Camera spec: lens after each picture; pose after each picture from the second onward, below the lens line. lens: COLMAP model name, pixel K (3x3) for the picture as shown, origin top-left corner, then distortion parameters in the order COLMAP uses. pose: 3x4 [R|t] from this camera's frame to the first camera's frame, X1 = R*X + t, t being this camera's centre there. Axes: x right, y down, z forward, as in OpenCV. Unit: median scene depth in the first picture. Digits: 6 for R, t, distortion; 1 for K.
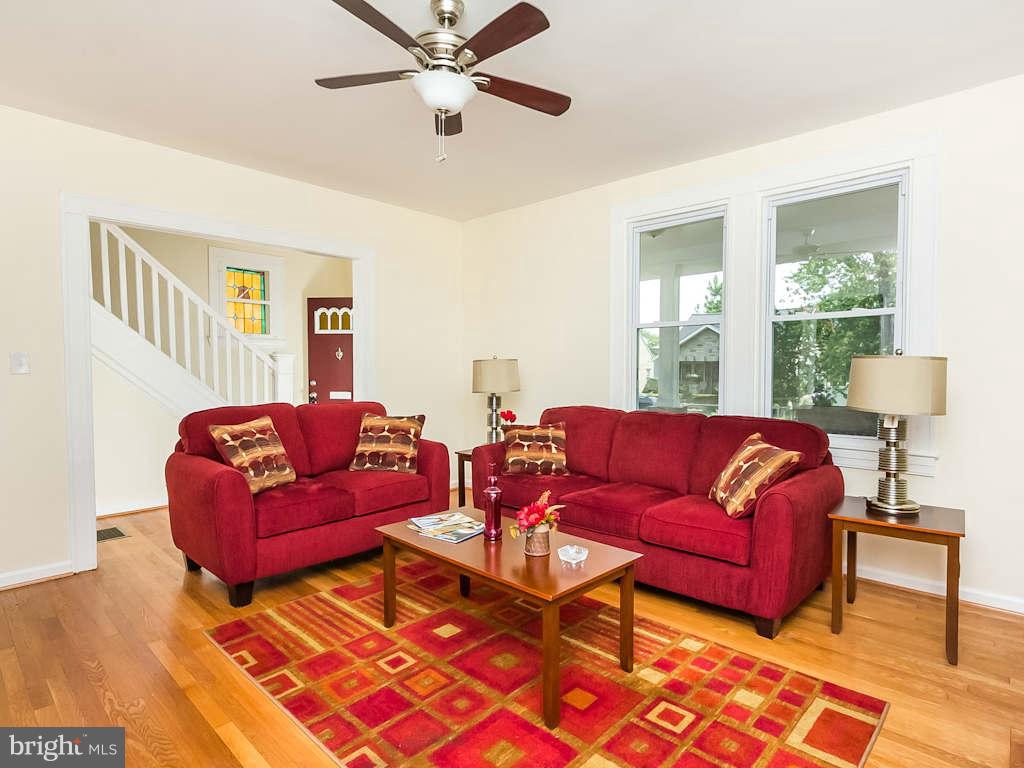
lens RADIAL K [[540.8, 0, 483.1], [0, 540.8, 372.4], [0, 0, 1]] dist [0.014769, -0.000116]
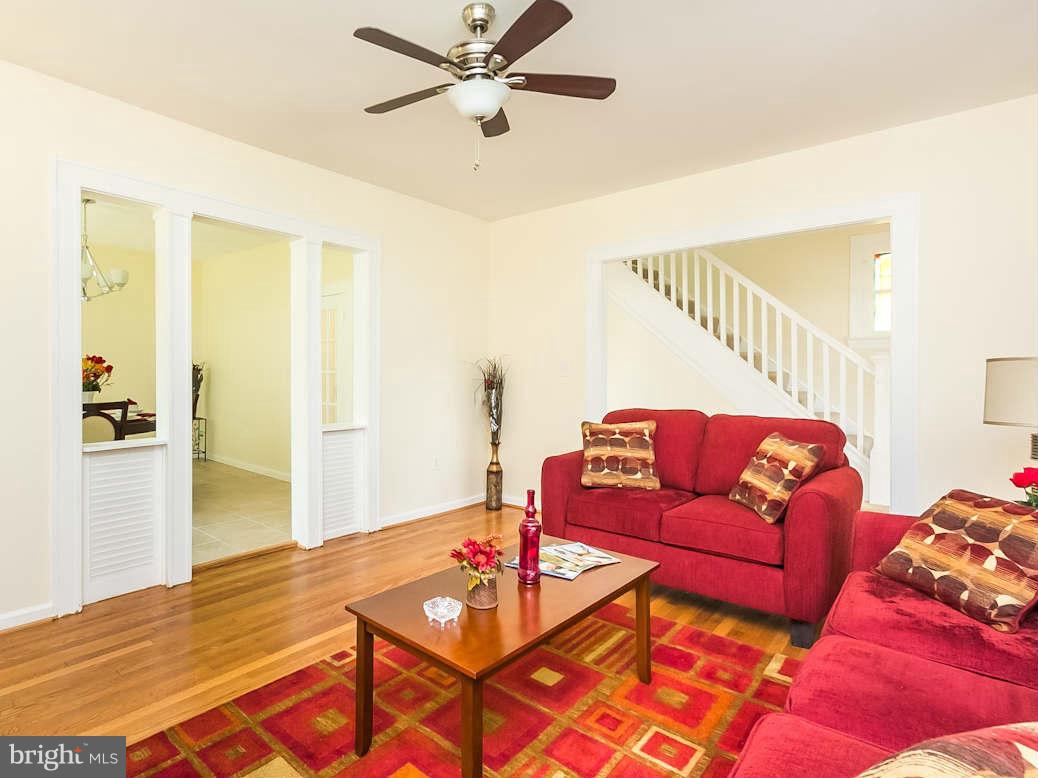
lens RADIAL K [[548.2, 0, 489.7], [0, 548.2, 377.2], [0, 0, 1]] dist [0.014769, -0.000116]
pose [[0.077311, 0.003688, -0.997000, 0.671825], [-0.016496, 0.999861, 0.002419, 0.004372], [0.996871, 0.016259, 0.077361, 0.716479]]
